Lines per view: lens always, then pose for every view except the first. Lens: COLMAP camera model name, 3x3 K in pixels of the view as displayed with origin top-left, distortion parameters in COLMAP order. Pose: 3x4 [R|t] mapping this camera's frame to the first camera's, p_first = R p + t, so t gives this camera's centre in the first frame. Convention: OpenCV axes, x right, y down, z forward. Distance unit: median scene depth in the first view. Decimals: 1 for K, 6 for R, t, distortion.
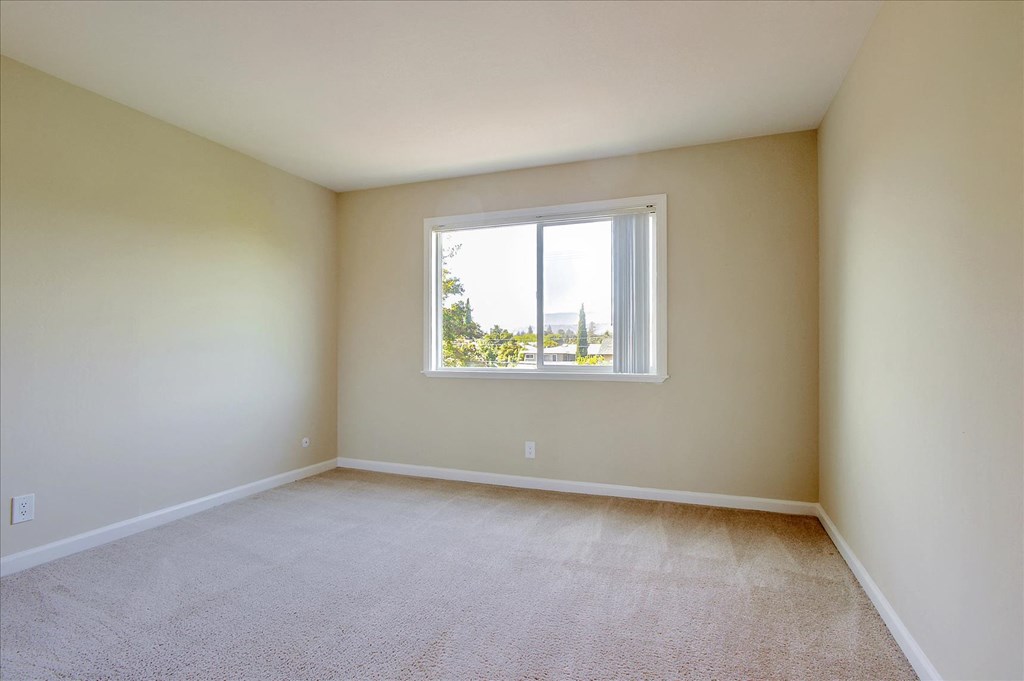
lens RADIAL K [[512.5, 0, 517.8], [0, 512.5, 339.4], [0, 0, 1]] dist [-0.008729, 0.001954]
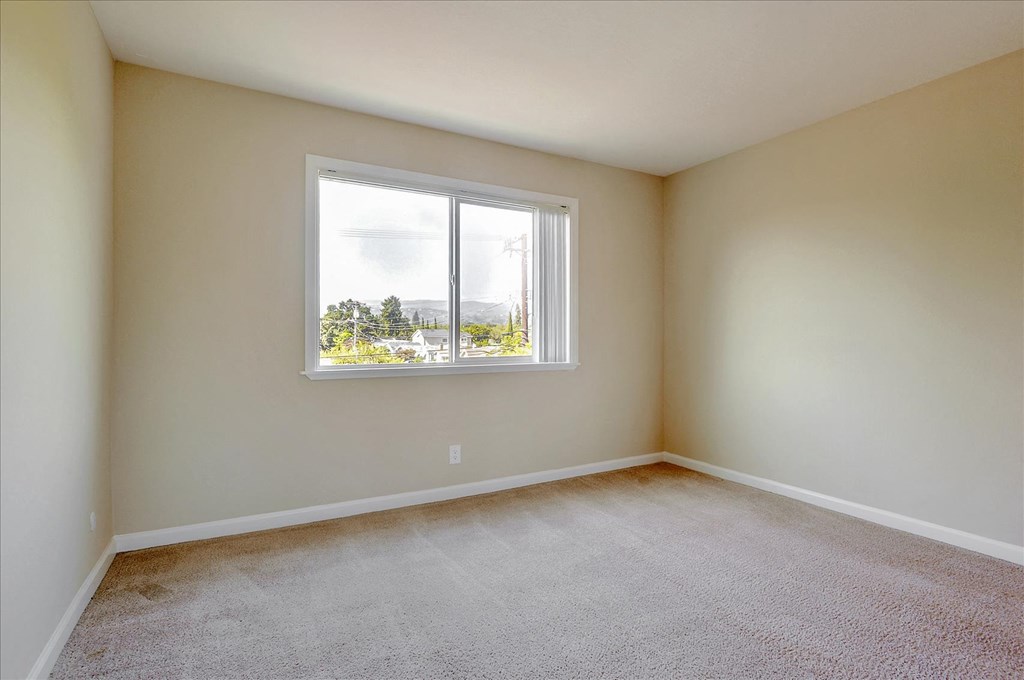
lens RADIAL K [[512.5, 0, 508.6], [0, 512.5, 333.6], [0, 0, 1]] dist [-0.008729, 0.001954]
pose [[0.631581, 0.007423, 0.775274, -0.601478], [-0.007573, 0.999966, -0.003405, 0.011260], [-0.775273, -0.003720, 0.631616, 0.376778]]
